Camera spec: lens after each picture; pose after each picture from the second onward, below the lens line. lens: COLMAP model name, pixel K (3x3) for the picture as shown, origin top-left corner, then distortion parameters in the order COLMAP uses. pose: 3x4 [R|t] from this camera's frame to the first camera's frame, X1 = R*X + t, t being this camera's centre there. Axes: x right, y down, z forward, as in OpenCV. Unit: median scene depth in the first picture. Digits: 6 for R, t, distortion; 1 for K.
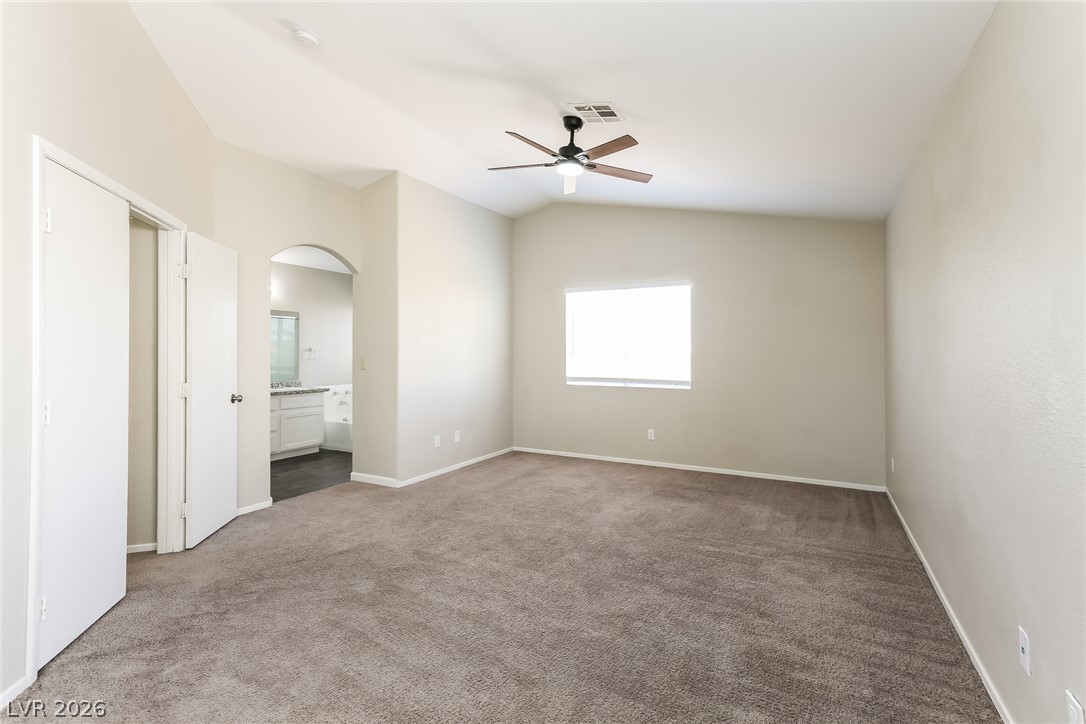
lens RADIAL K [[499.1, 0, 548.6], [0, 499.1, 357.0], [0, 0, 1]] dist [-0.013905, 0.000310]
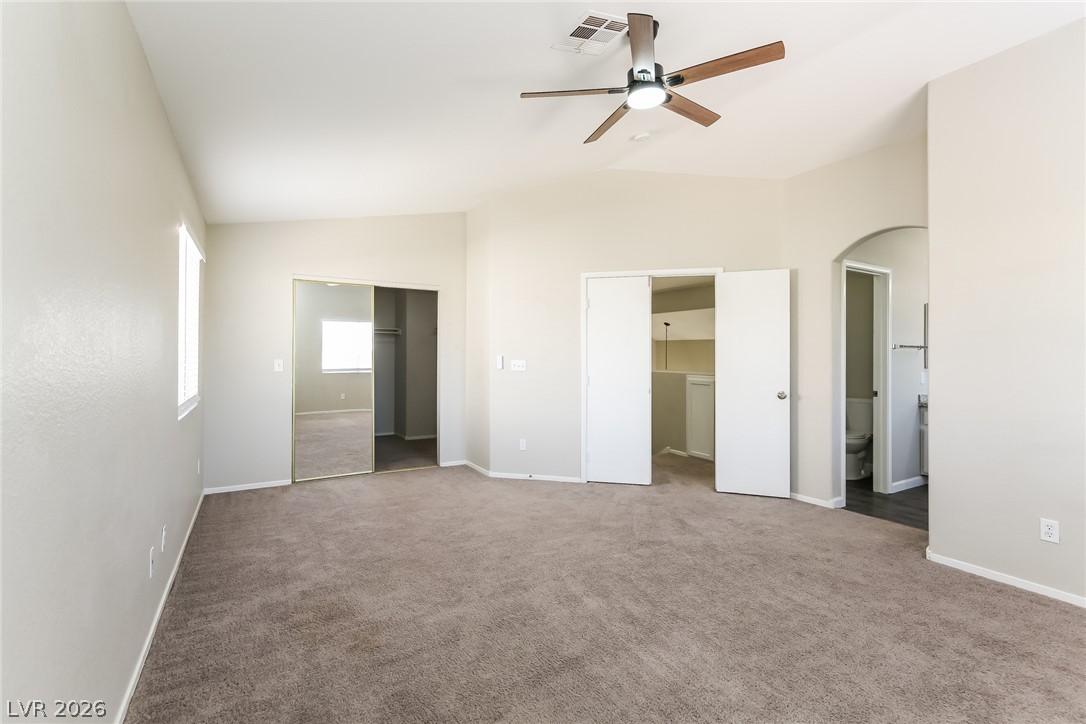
lens RADIAL K [[499.1, 0, 548.6], [0, 499.1, 357.0], [0, 0, 1]] dist [-0.013905, 0.000310]
pose [[-0.530358, -0.001561, -0.847772, 0.947094], [-0.000631, 0.999999, -0.001446, -0.007076], [0.847773, -0.000233, -0.530359, 1.654446]]
